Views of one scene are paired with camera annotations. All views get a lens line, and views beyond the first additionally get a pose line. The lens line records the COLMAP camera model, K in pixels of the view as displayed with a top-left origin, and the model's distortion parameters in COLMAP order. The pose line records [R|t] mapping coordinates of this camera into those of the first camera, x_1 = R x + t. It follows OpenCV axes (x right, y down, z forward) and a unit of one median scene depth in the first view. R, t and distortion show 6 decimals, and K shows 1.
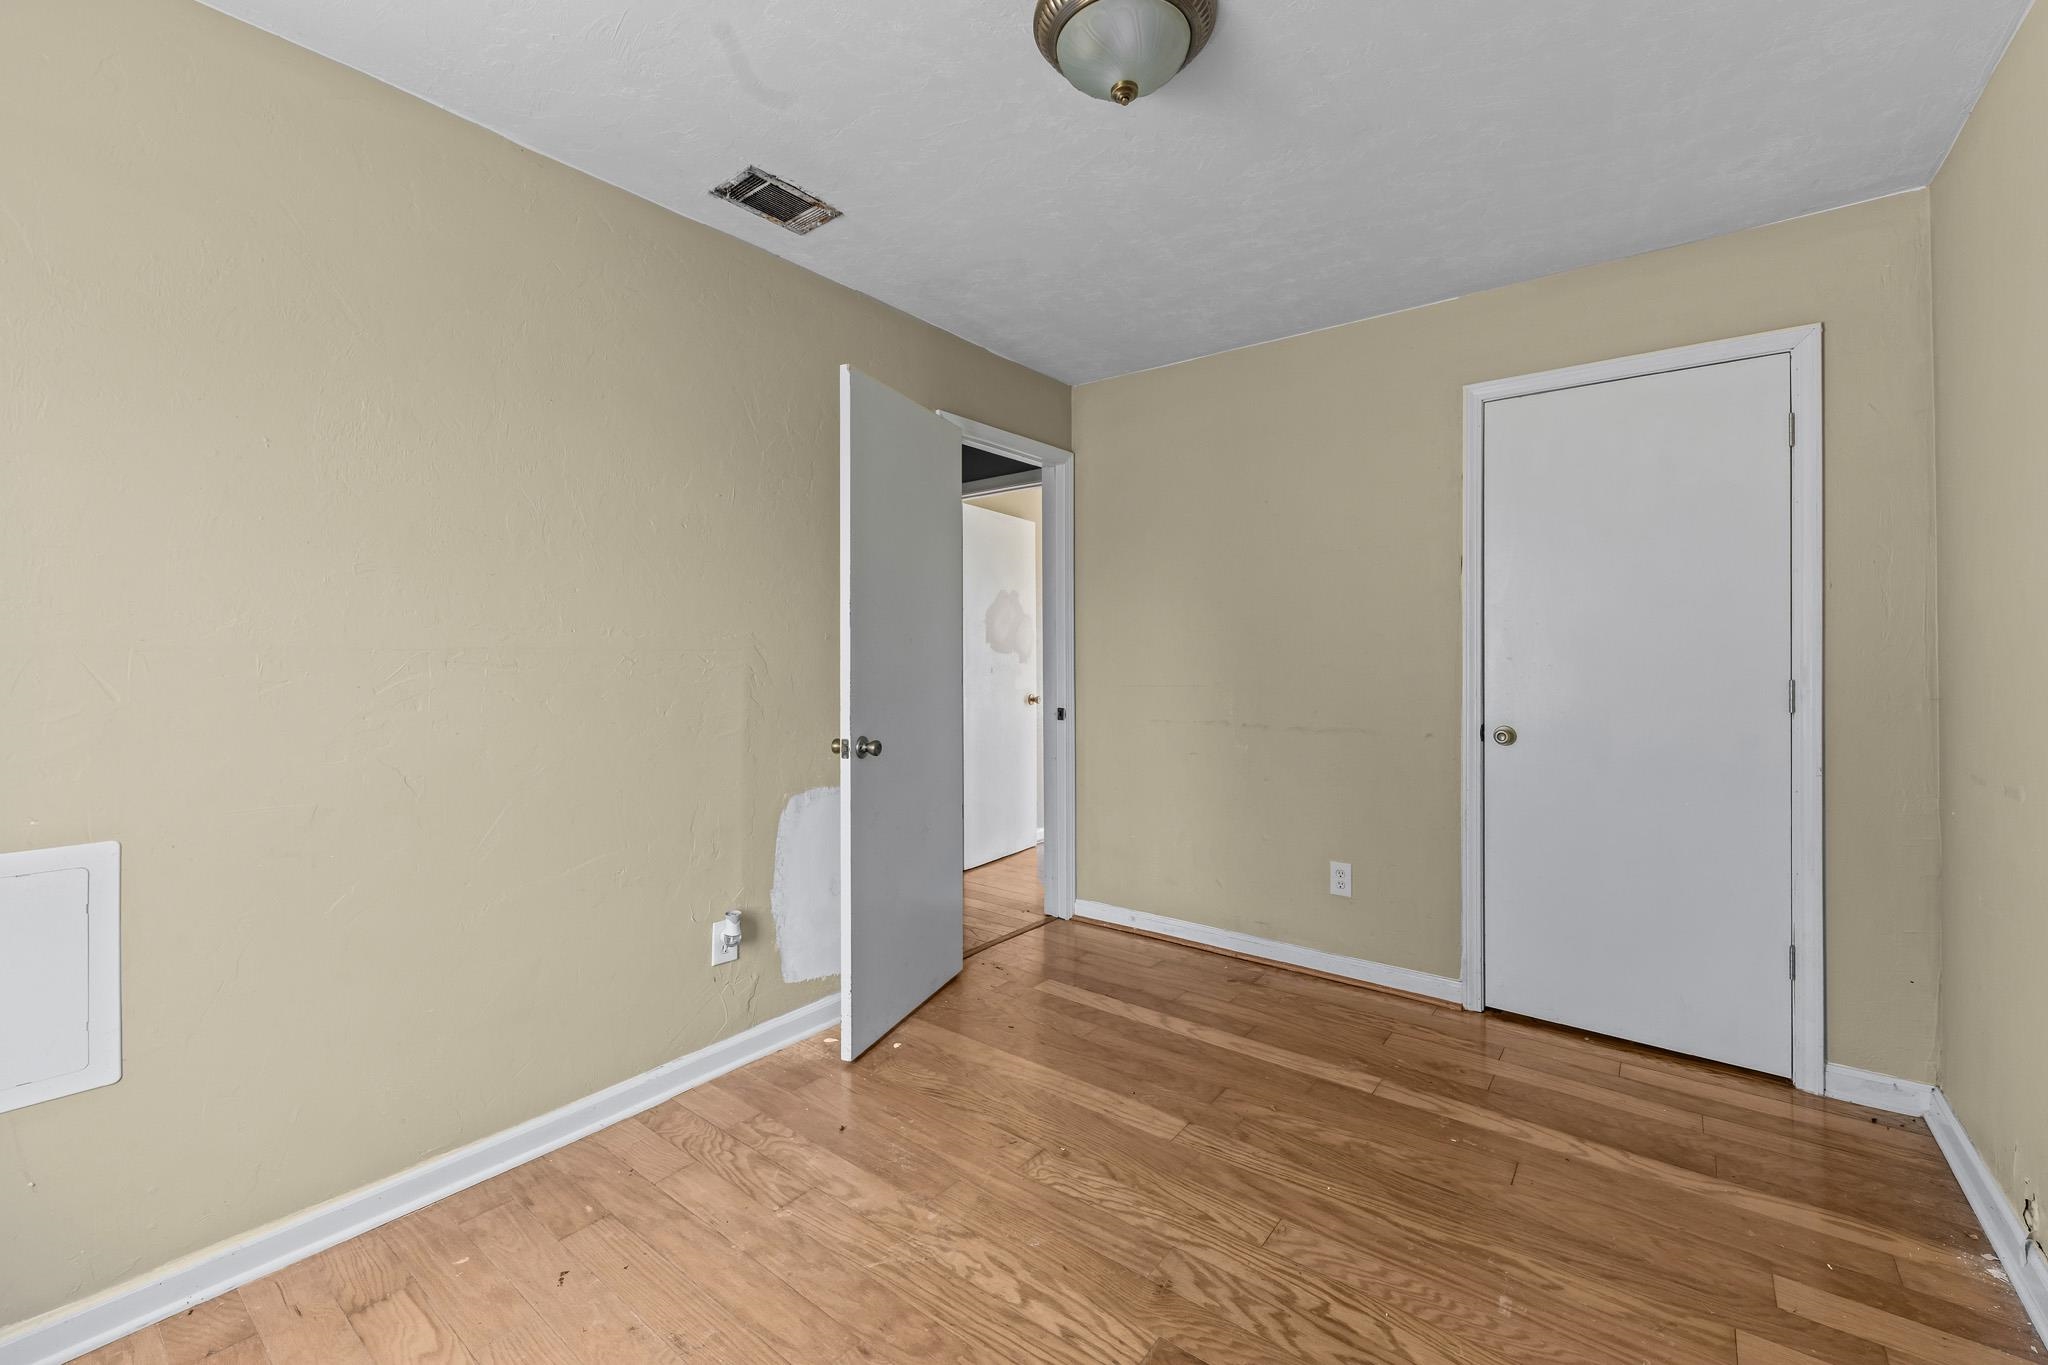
lens RADIAL K [[859.9, 0, 1018.9], [0, 859.9, 653.5], [0, 0, 1]] dist [-0.000850, -0.000278]
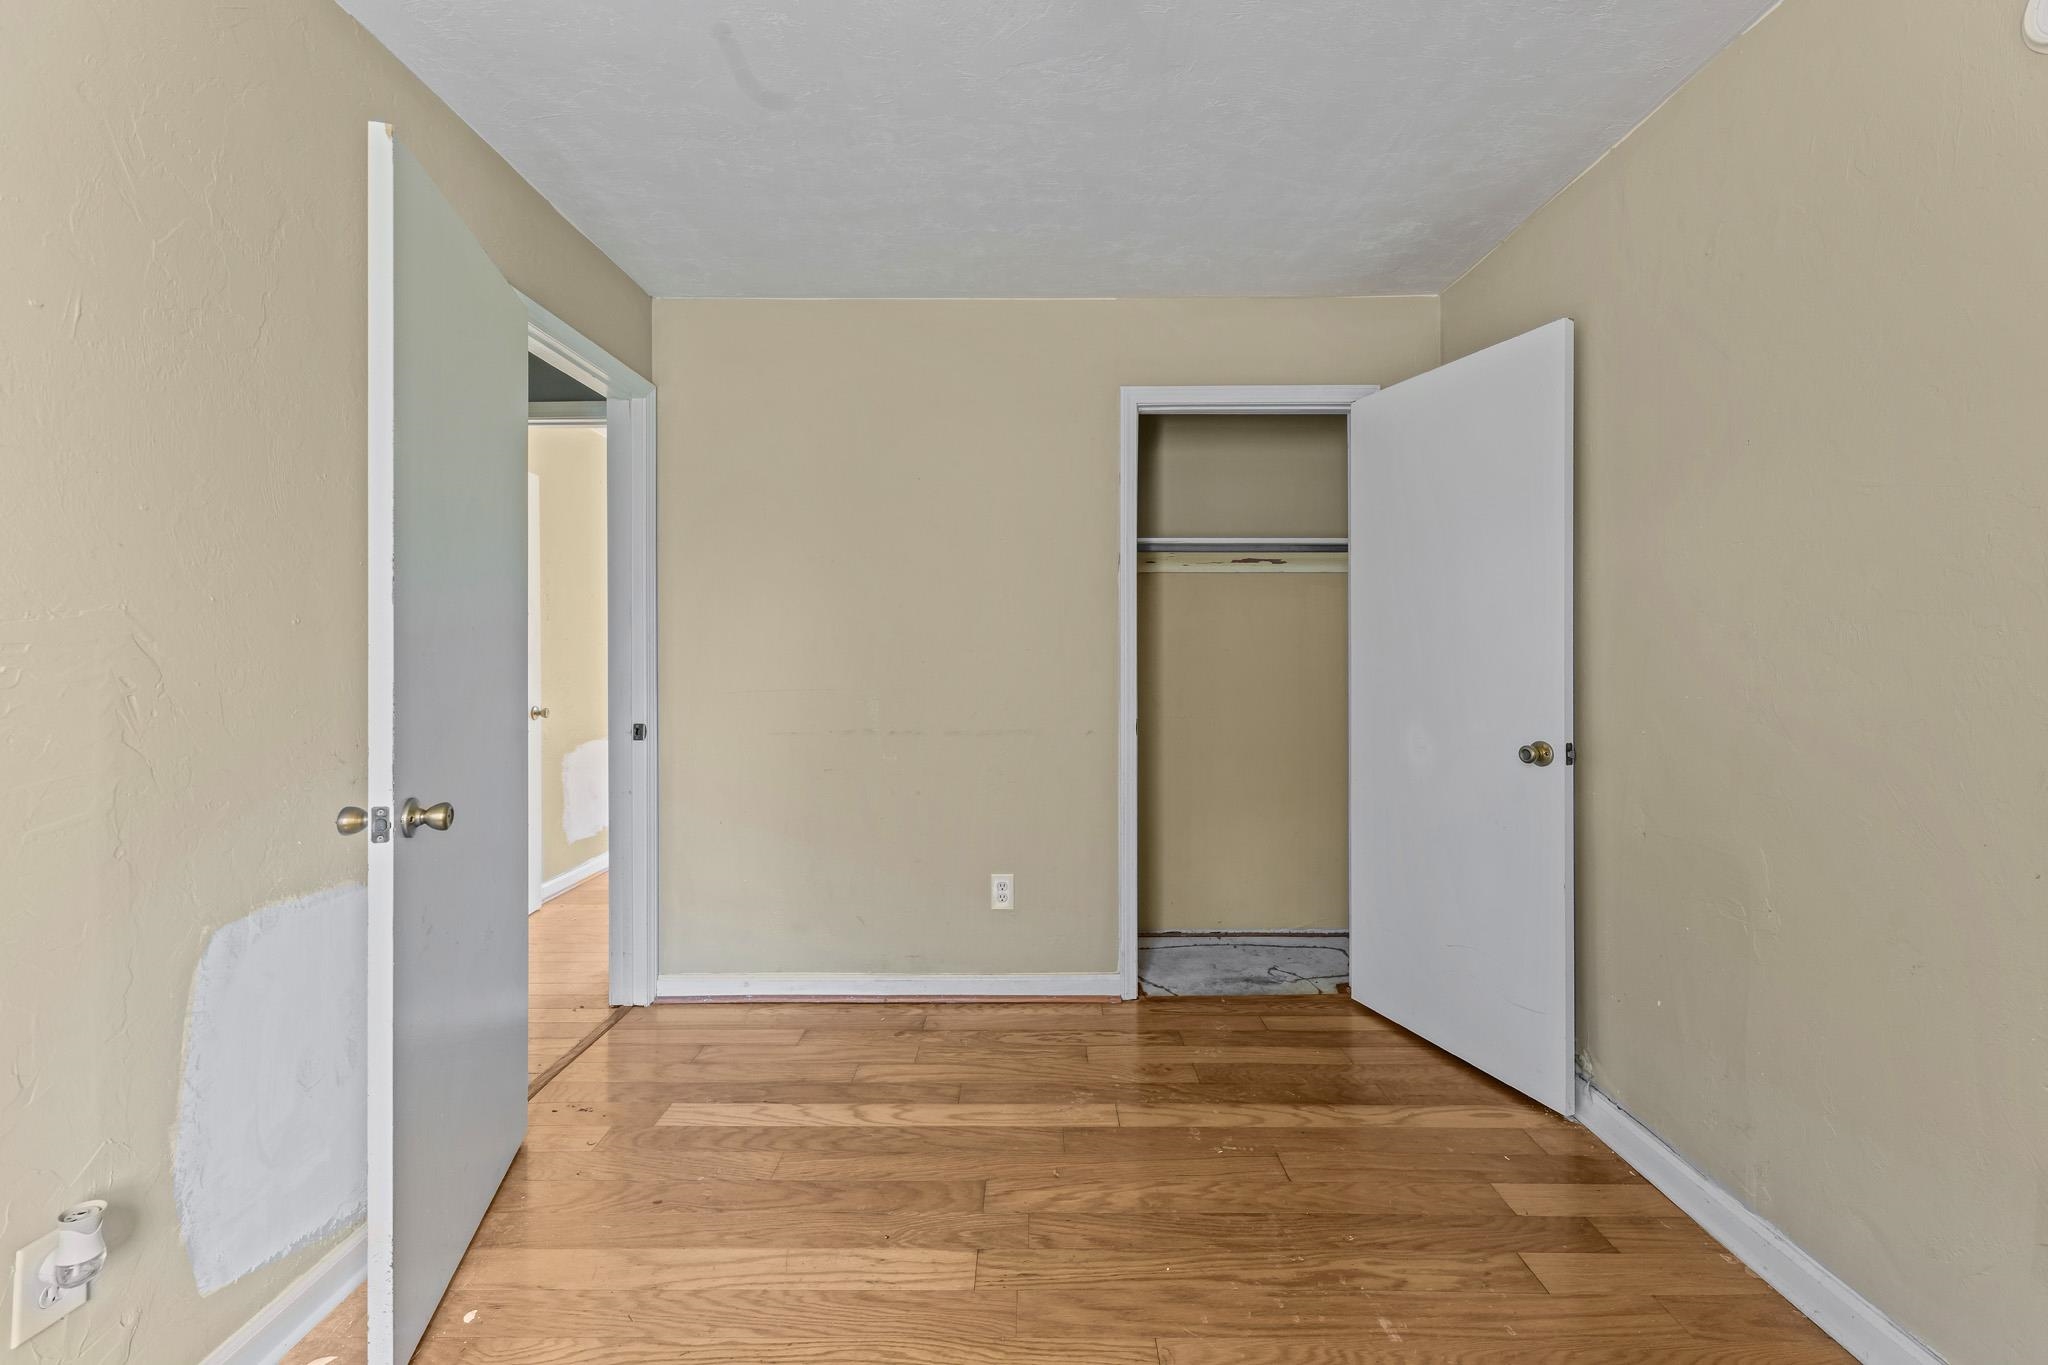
lens RADIAL K [[847.3, 0, 1040.7], [0, 847.3, 646.4], [0, 0, 1]] dist [0.008968, -0.004564]
pose [[0.783890, 0.001187, 0.620899, -0.214782], [0.002753, 0.999982, -0.005388, 0.001436], [-0.620894, 0.005933, 0.783872, 0.323694]]
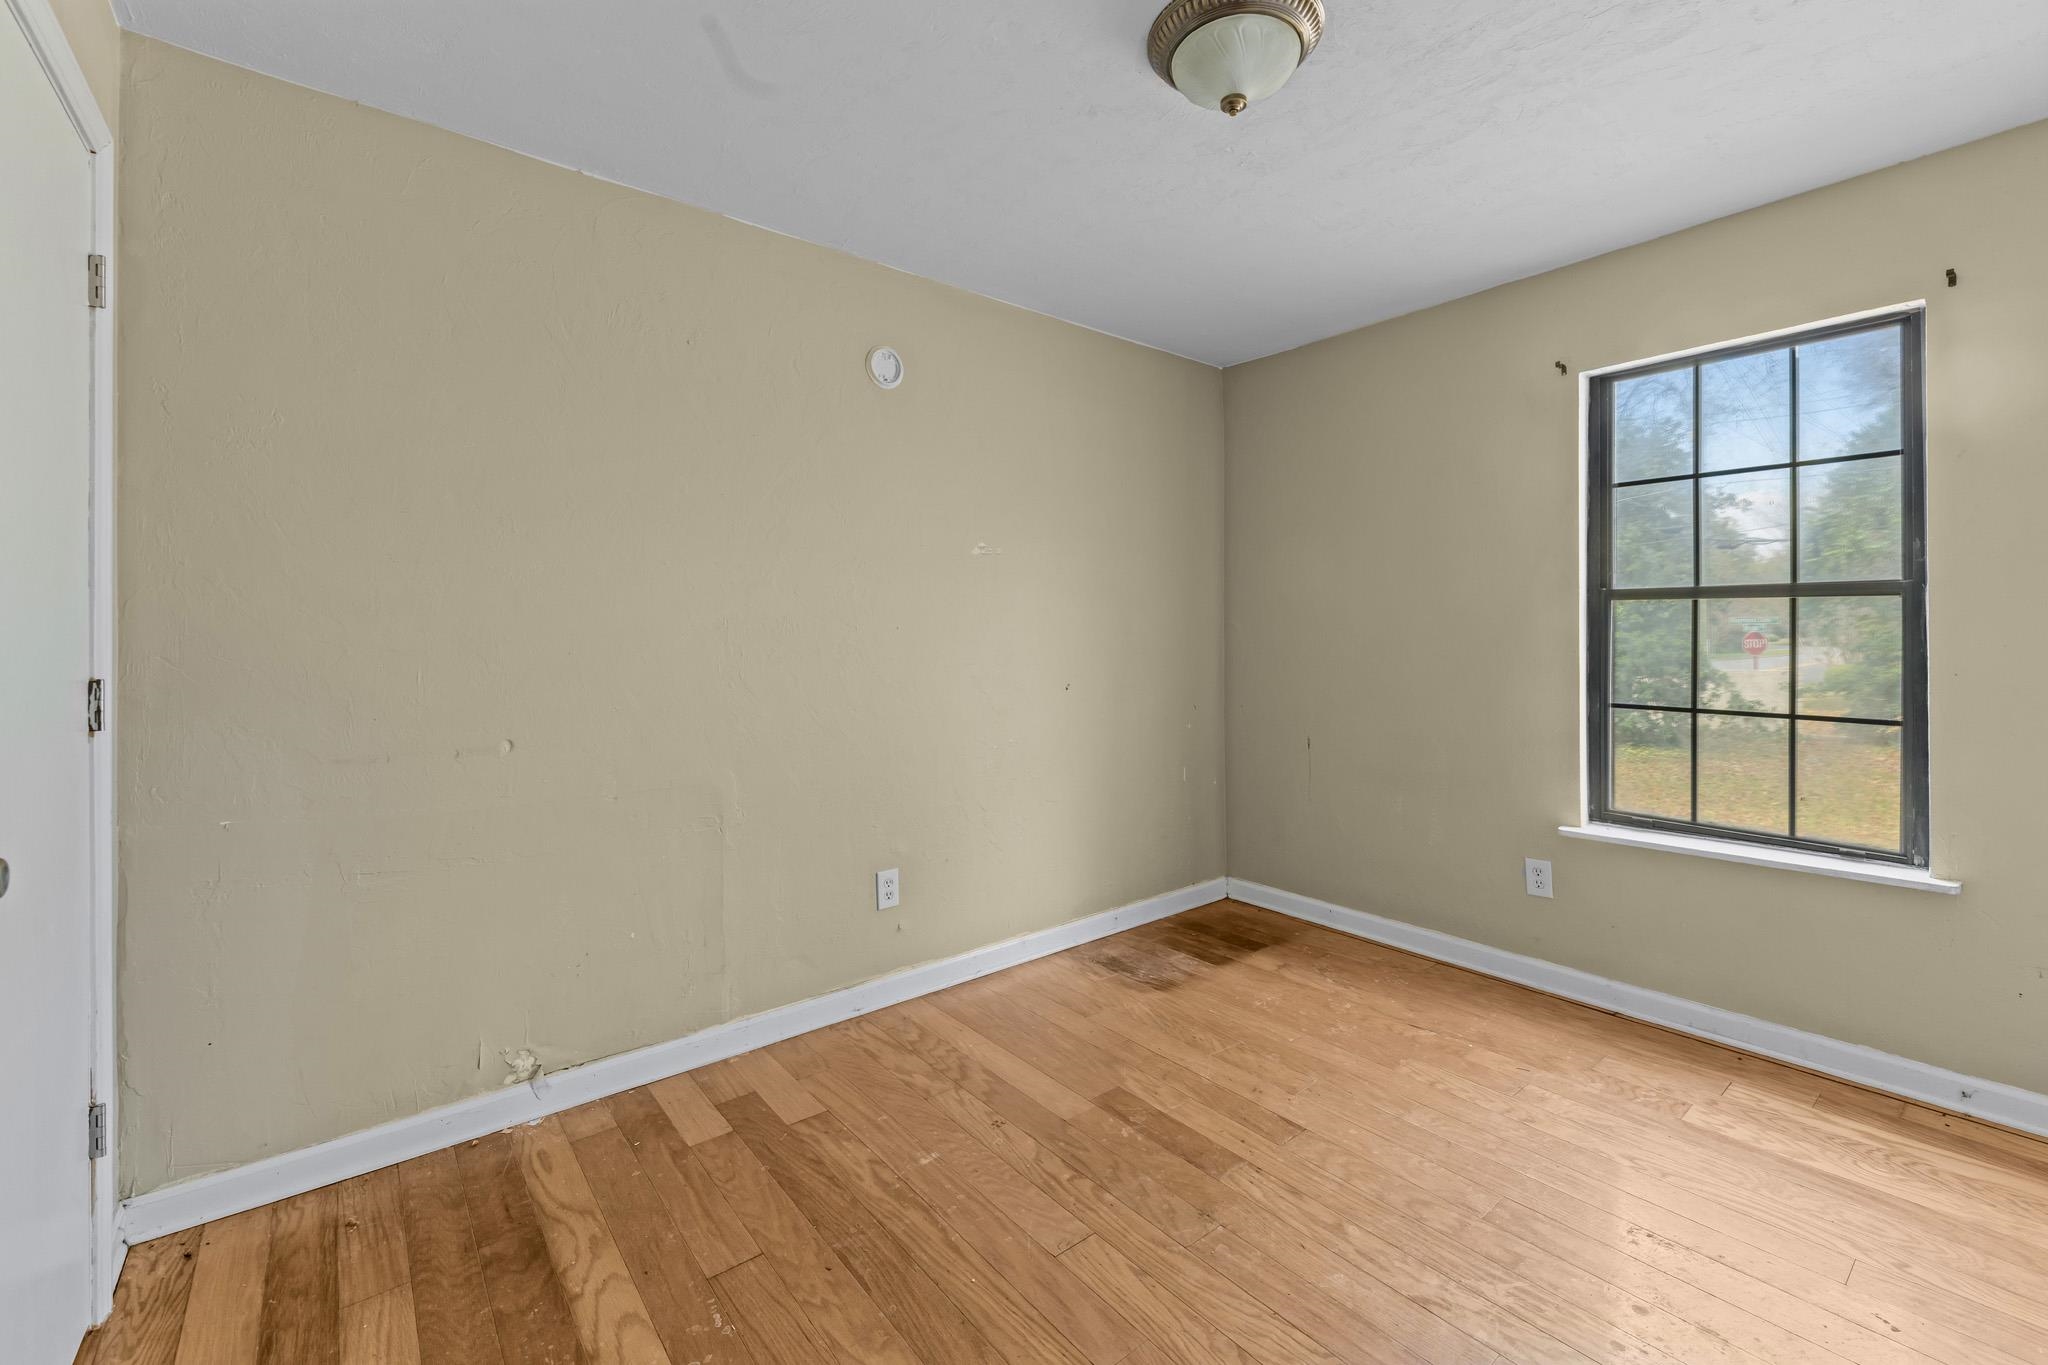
lens RADIAL K [[850.6, 0, 1023.4], [0, 850.6, 640.1], [0, 0, 1]] dist [-0.001390, 0.000115]
pose [[-0.975715, 0.002572, 0.219031, 0.106427], [0.003819, 0.999979, 0.005266, 0.003235], [-0.219013, 0.005975, -0.975704, 1.416902]]
